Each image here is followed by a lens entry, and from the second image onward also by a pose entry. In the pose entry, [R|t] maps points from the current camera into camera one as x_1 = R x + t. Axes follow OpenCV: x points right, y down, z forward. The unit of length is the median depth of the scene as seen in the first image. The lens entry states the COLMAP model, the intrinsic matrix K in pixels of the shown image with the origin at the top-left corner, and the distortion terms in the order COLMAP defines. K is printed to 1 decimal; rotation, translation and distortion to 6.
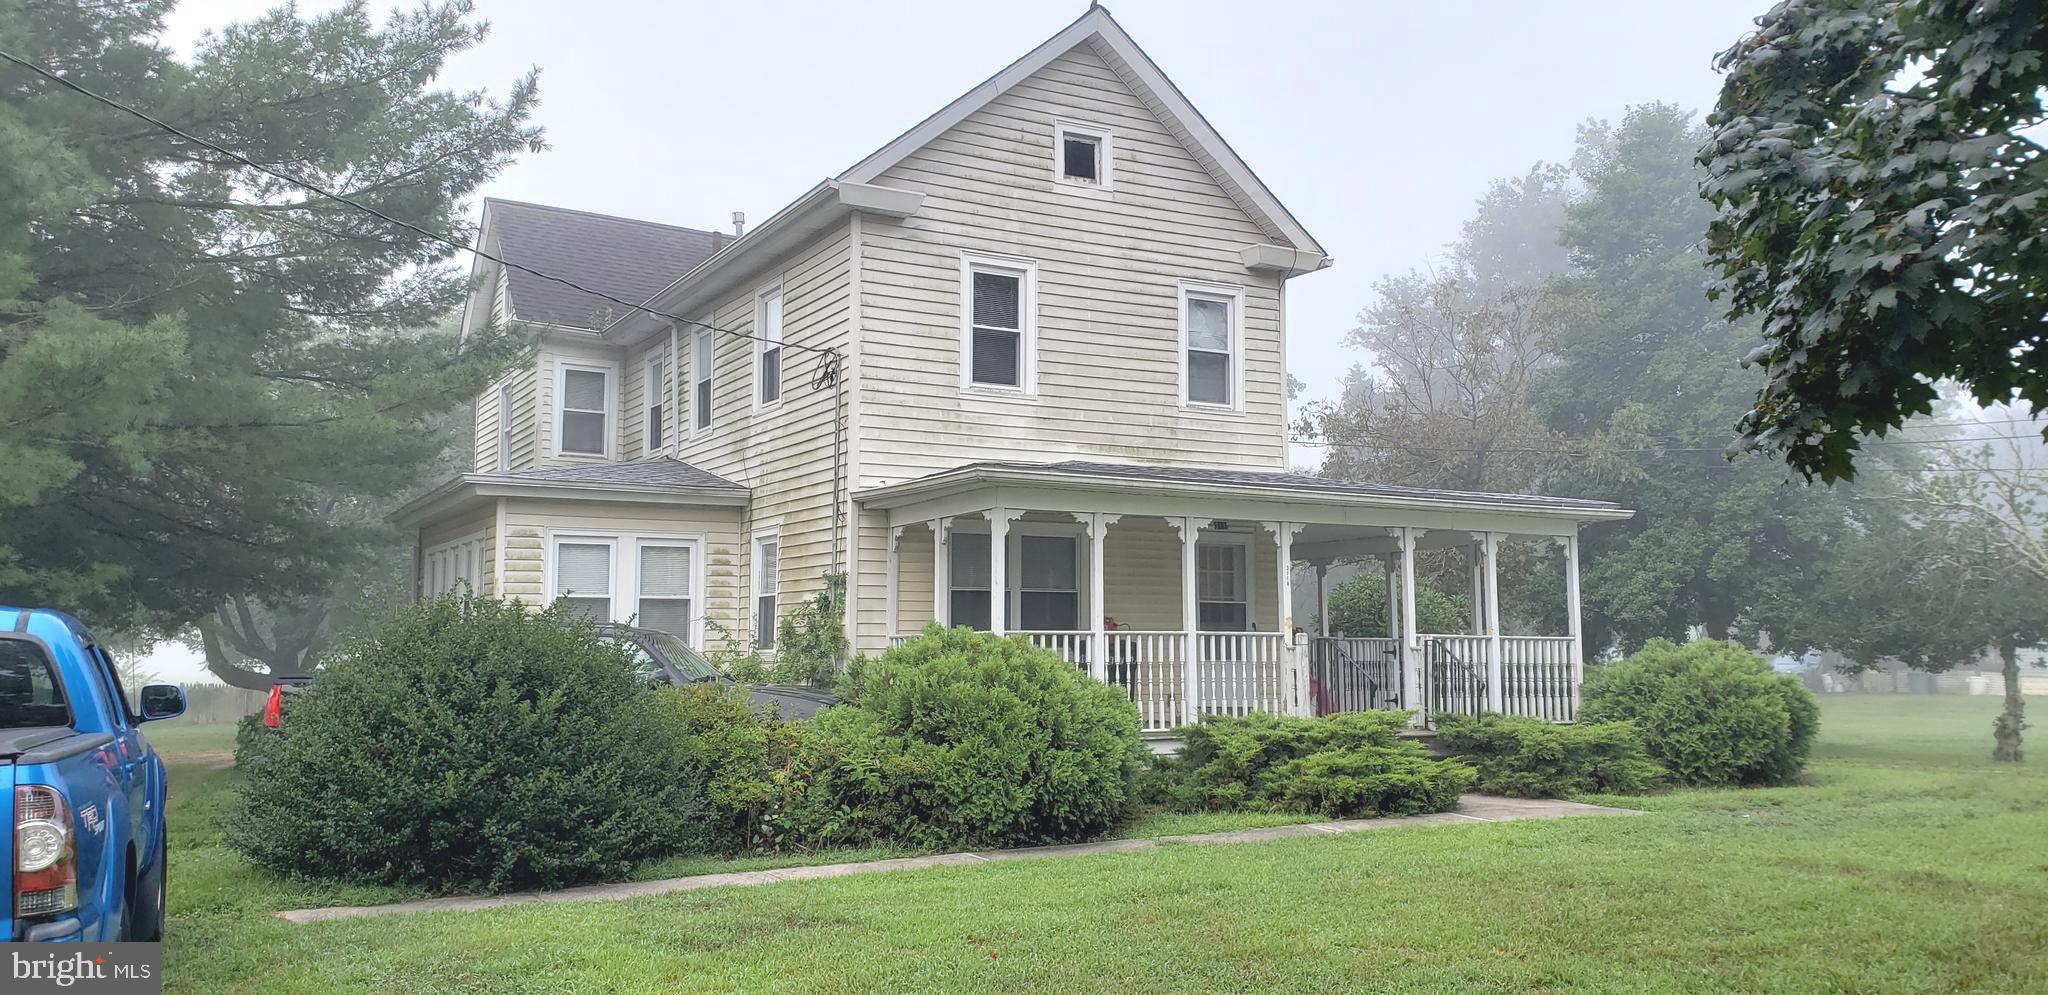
lens RADIAL K [[1616.3, 0, 1021.2], [0, 1616.3, 549.0], [0, 0, 1]] dist [0.005265, 0.000074]
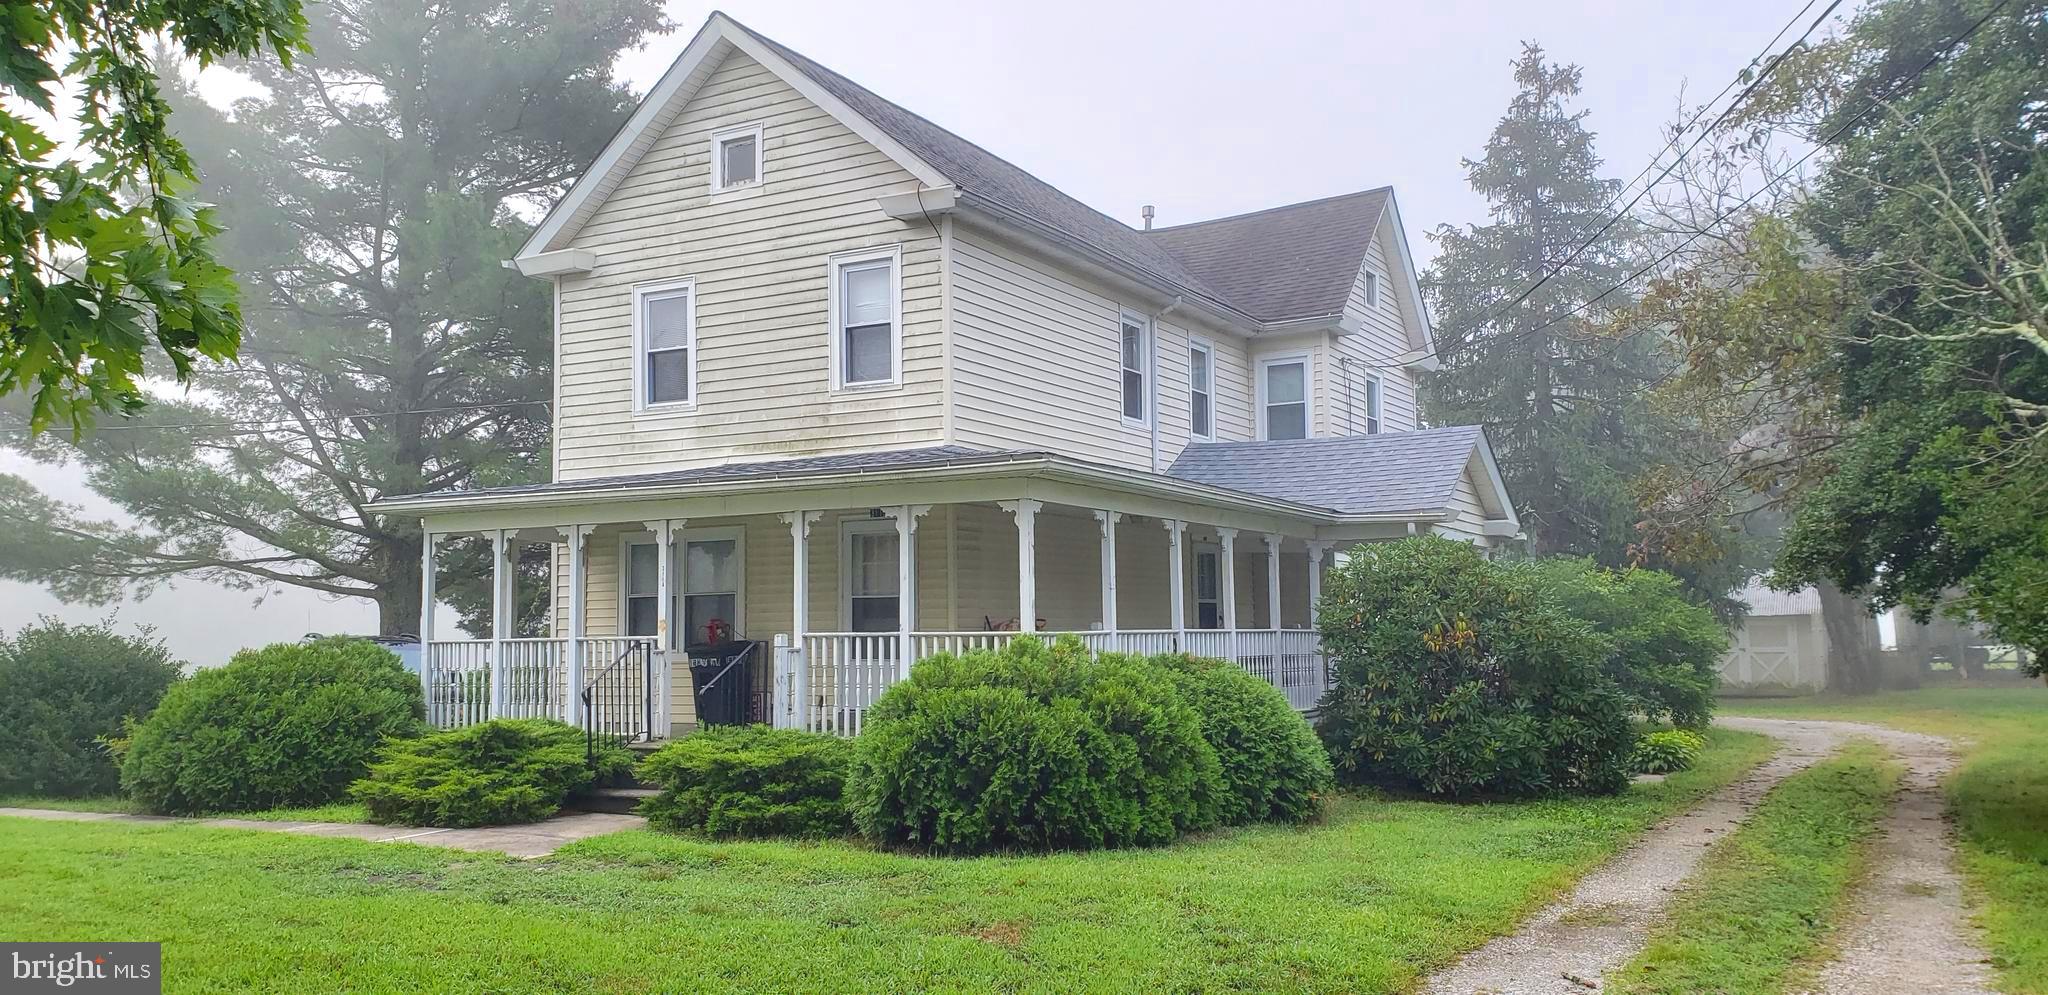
lens RADIAL K [[1731.0, 0, 1024.0], [0, 1731.0, 497.5], [0, 0, 1]] dist [0.001136, 0.001122]
pose [[0.509850, -0.078884, -0.856639, 1.004572], [0.057997, 0.996673, -0.057260, 0.036659], [0.858306, -0.020489, 0.512729, 0.581050]]
